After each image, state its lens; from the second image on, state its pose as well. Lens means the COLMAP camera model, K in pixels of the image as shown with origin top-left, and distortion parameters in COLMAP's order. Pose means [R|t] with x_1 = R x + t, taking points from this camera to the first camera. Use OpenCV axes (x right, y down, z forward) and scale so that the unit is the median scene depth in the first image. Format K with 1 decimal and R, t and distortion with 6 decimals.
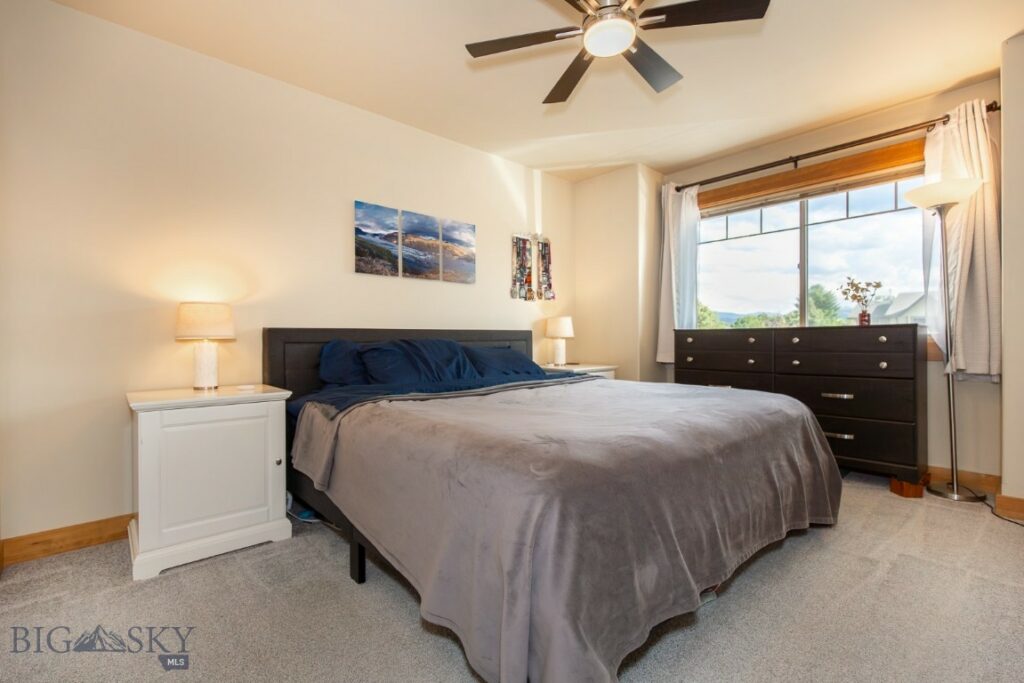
lens RADIAL K [[460.0, 0, 505.9], [0, 460.0, 345.2], [0, 0, 1]] dist [0.010122, -0.003144]
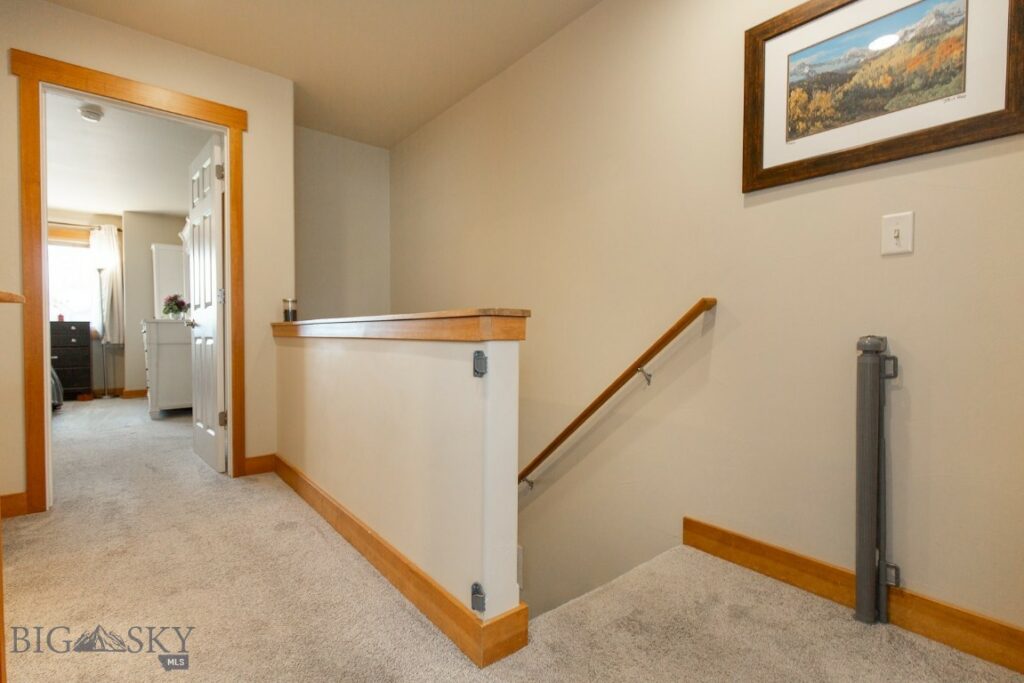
lens RADIAL K [[460.0, 0, 508.7], [0, 460.0, 345.0], [0, 0, 1]] dist [0.010122, -0.003144]
pose [[0.061390, -0.026400, 0.997765, -0.136244], [-0.011900, 0.999560, 0.027180, -0.002476], [-0.998043, -0.013542, 0.061049, -0.129056]]
